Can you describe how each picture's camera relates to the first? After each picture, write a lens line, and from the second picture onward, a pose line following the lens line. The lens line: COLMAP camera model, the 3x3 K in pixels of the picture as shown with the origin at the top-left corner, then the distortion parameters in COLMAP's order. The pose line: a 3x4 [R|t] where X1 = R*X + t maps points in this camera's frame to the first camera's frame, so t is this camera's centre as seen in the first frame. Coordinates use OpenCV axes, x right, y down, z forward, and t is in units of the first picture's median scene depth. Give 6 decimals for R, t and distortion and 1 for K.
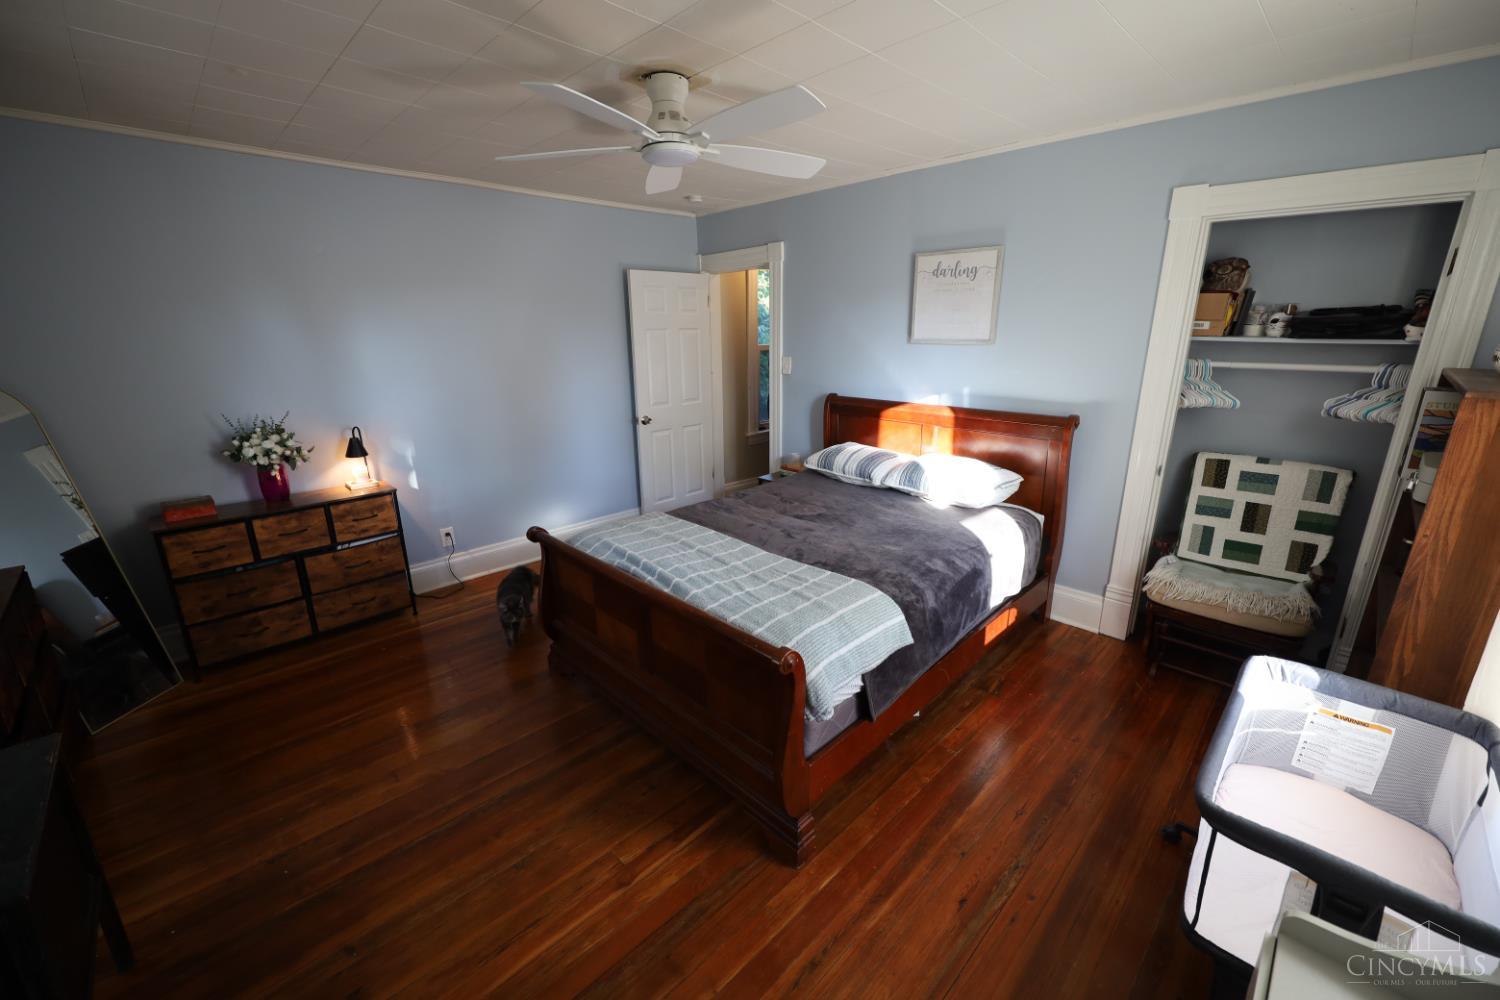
lens RADIAL K [[605.7, 0, 754.2], [0, 605.7, 496.2], [0, 0, 1]] dist [-0.002314, -0.000183]
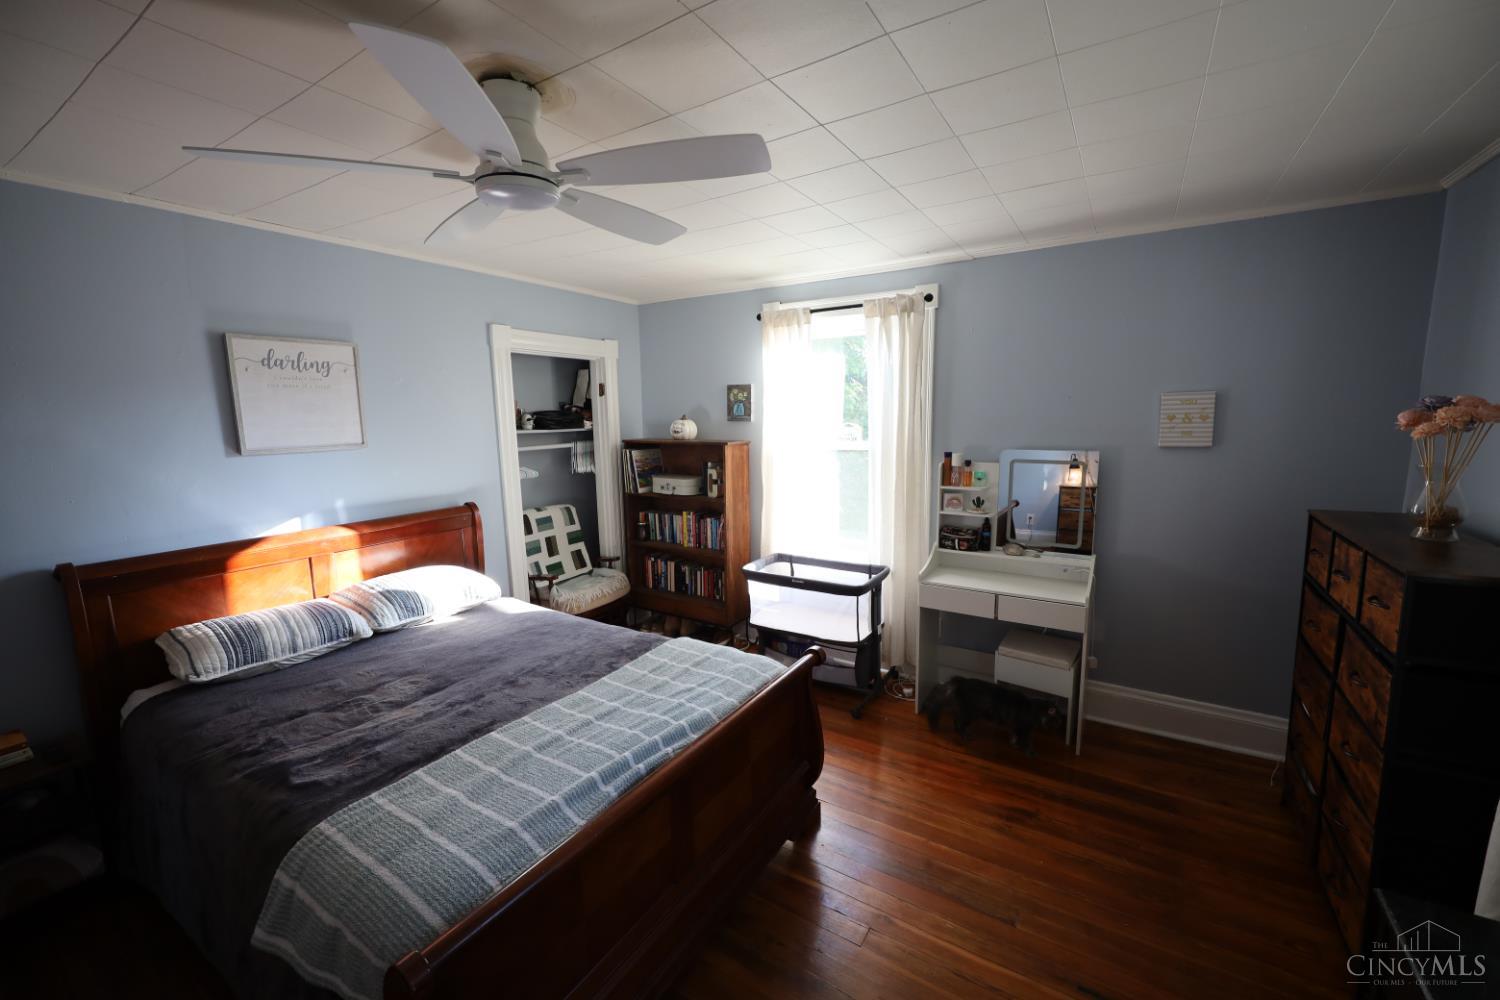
lens RADIAL K [[605.7, 0, 750.3], [0, 605.7, 498.4], [0, 0, 1]] dist [-0.002314, -0.000183]
pose [[-0.227765, -0.127628, 0.965316, -0.657689], [0.288427, 0.938039, 0.192075, -0.202719], [-0.930018, 0.322171, -0.176841, 0.701648]]
